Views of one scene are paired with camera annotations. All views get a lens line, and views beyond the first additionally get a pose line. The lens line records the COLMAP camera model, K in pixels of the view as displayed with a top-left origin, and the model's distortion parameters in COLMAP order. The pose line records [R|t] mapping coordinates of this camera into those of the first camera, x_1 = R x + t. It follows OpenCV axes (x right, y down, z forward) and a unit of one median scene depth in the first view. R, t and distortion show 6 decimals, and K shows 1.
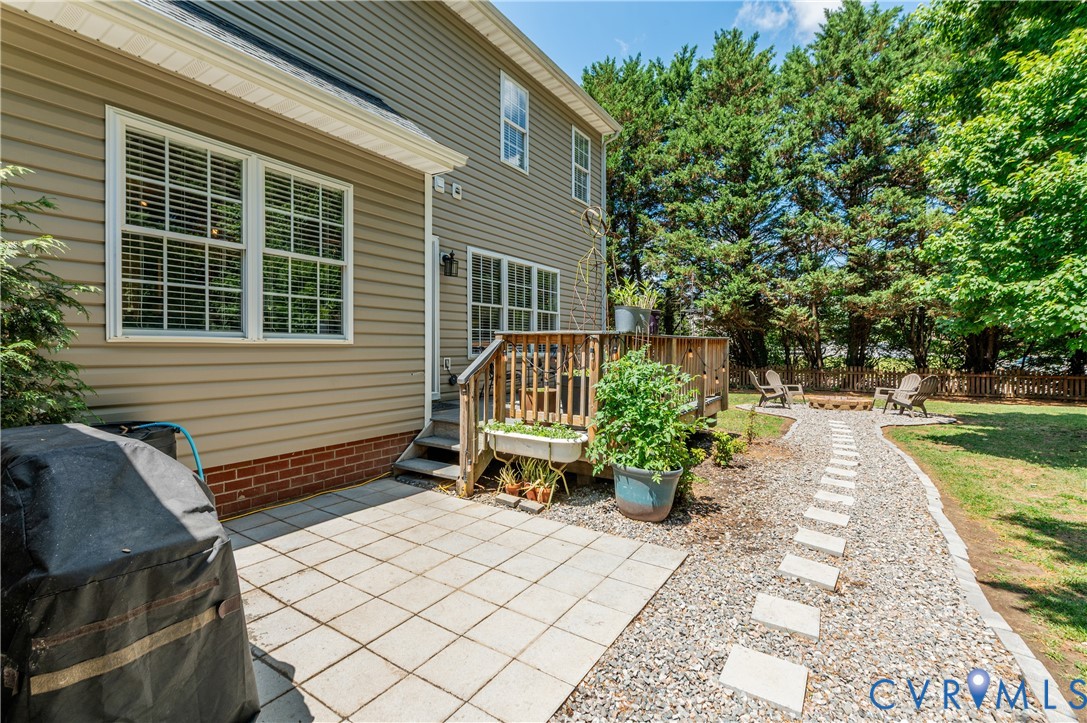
lens RADIAL K [[474.1, 0, 542.6], [0, 474.1, 347.5], [0, 0, 1]] dist [0.001448, 0.000158]
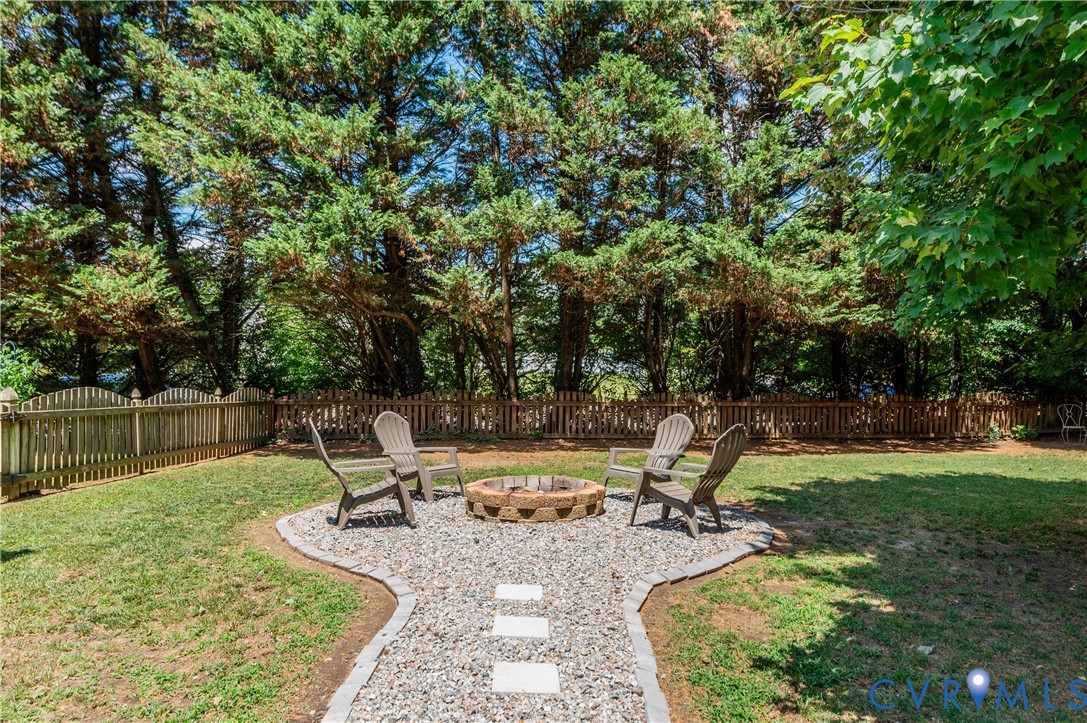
lens RADIAL K [[706.7, 0, 543.5], [0, 706.7, 361.5], [0, 0, 1]] dist [-0.004161, -0.000813]
pose [[0.852214, 0.005405, 0.523165, 0.227154], [-0.008294, 0.999961, 0.003180, 0.003461], [-0.523127, -0.007050, 0.852226, 0.348759]]
